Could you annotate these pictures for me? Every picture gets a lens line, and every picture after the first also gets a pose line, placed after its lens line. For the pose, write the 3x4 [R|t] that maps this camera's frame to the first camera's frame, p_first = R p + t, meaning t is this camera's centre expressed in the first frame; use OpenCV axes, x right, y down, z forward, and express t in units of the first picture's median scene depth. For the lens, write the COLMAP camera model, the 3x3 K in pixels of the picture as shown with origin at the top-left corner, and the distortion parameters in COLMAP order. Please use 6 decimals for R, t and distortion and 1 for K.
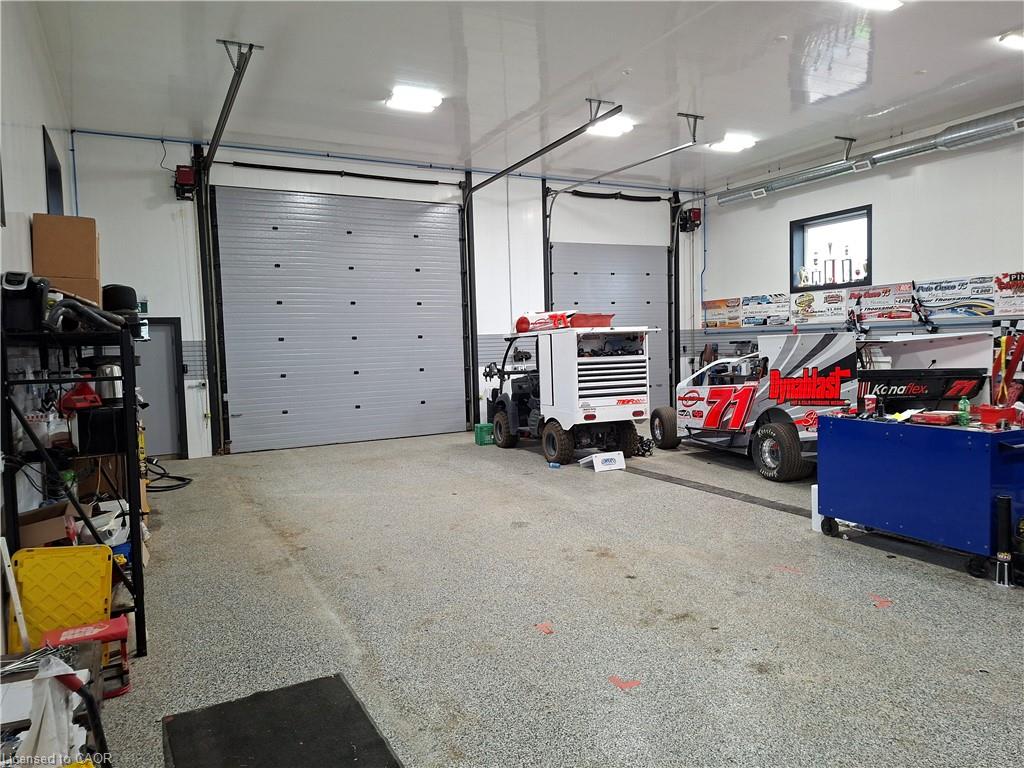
lens RADIAL K [[707.6, 0, 512.0], [0, 707.6, 384.0], [0, 0, 1]] dist [0.161037, -0.200901]
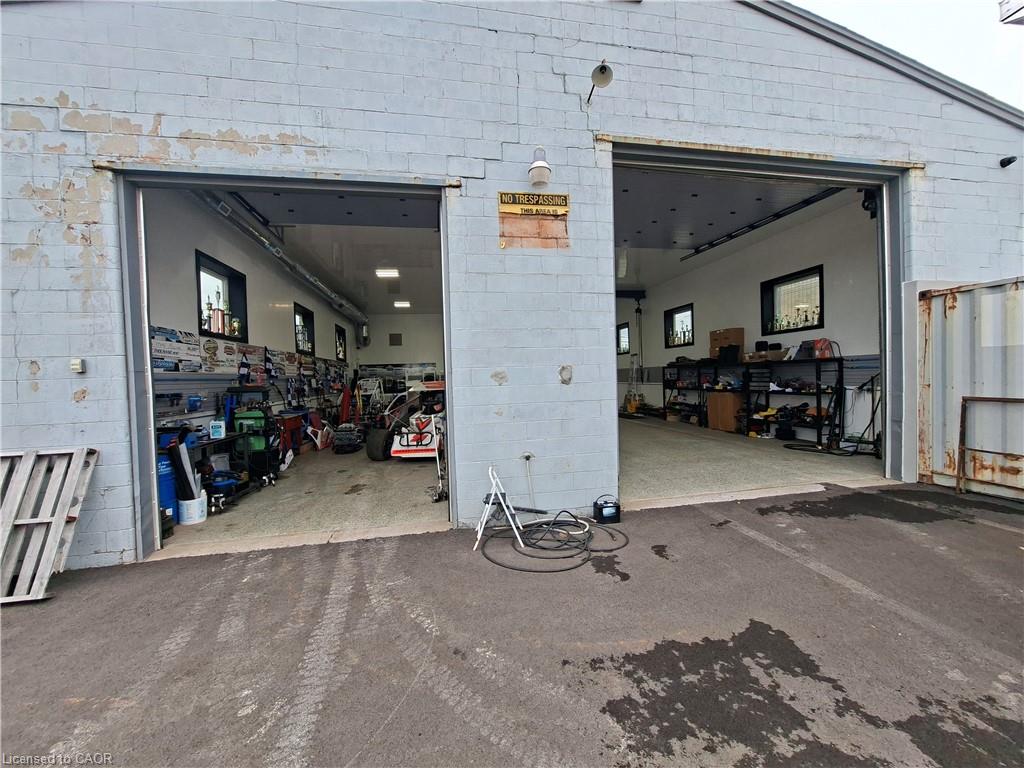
lens RADIAL K [[397.3, 0, 512.0], [0, 397.3, 384.0], [0, 0, 1]] dist [0.001554, 0.000263]
pose [[-0.956191, 0.056301, 0.287280, -0.111163], [0.078721, 0.994637, 0.067088, -0.097296], [-0.281962, 0.086764, -0.955494, 1.793712]]
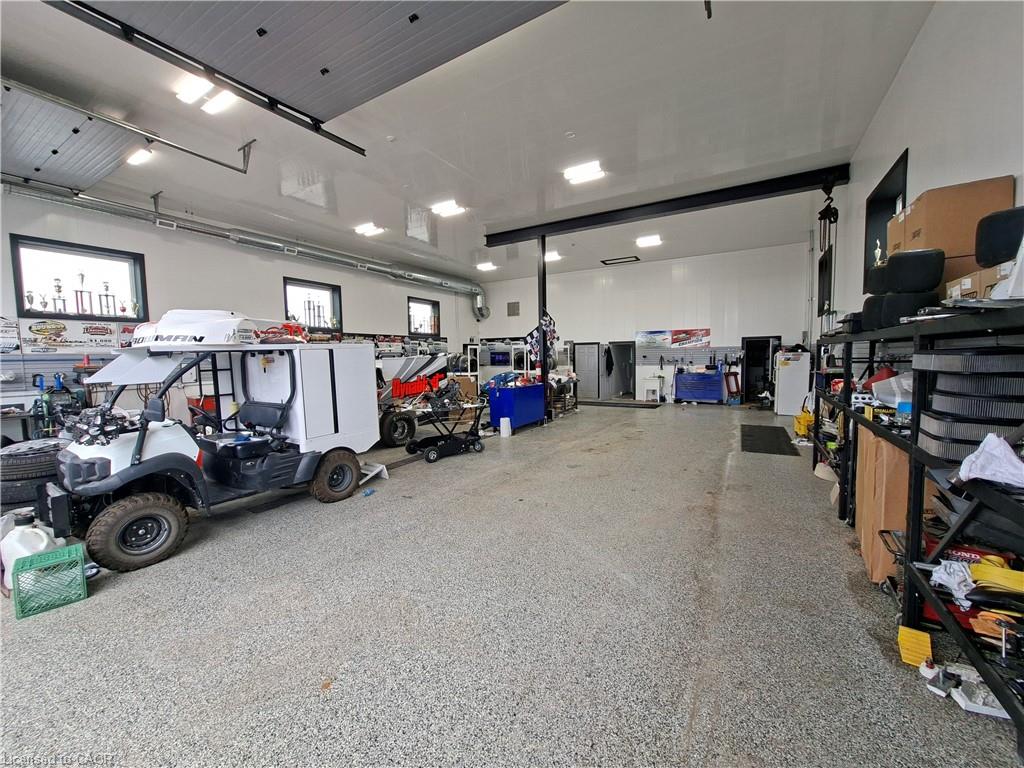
lens RADIAL K [[397.3, 0, 512.0], [0, 397.3, 384.0], [0, 0, 1]] dist [0.001554, 0.000263]
pose [[-0.528882, -0.022473, 0.848398, -0.441427], [0.084481, 0.993290, 0.078975, -0.046684], [-0.844480, 0.113442, -0.523435, 1.019991]]
